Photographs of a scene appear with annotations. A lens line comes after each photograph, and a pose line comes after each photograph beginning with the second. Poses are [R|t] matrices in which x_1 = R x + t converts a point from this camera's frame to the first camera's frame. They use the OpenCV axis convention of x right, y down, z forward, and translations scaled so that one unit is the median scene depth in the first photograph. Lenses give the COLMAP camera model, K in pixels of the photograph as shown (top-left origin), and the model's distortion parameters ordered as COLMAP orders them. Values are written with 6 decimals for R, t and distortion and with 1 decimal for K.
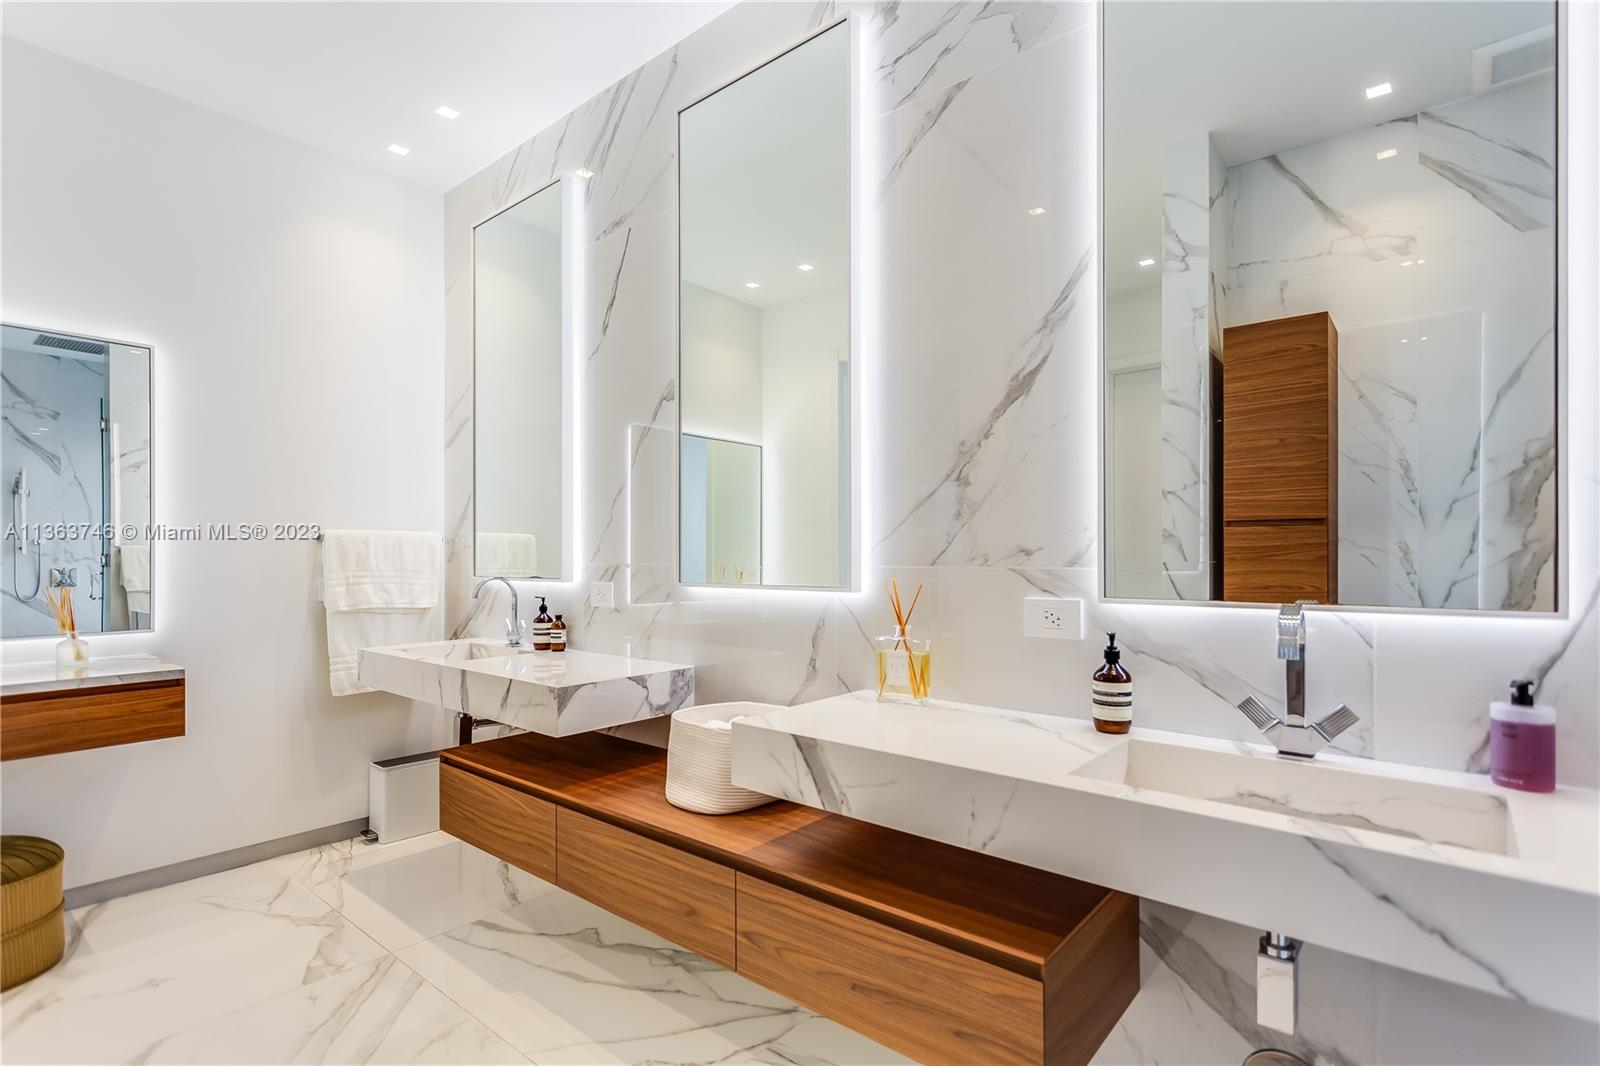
lens RADIAL K [[775.6, 0, 789.6], [0, 775.6, 542.0], [0, 0, 1]] dist [0.001671, 0.000468]
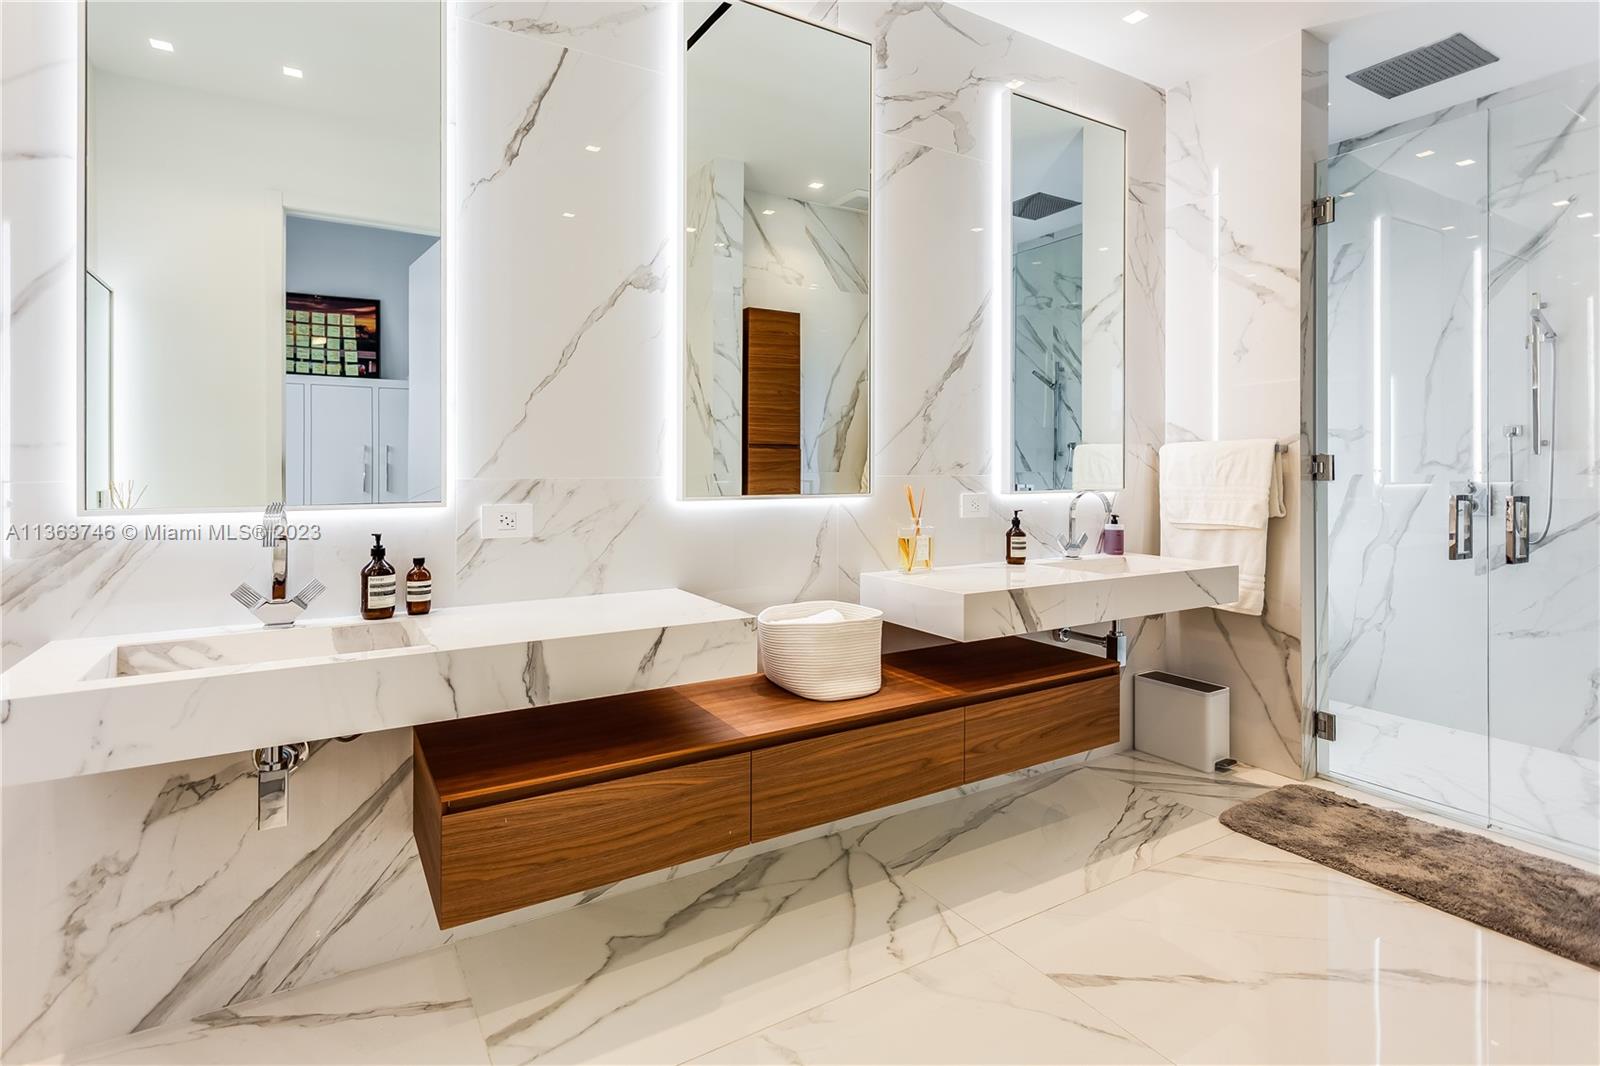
lens RADIAL K [[798.3, 0, 801.7], [0, 798.3, 452.9], [0, 0, 1]] dist [0.002375, -0.000077]
pose [[0.309722, 0.019389, 0.950629, -1.093405], [-0.017165, 0.999743, -0.014799, 0.013238], [-0.950672, -0.011734, 0.309975, 0.638410]]
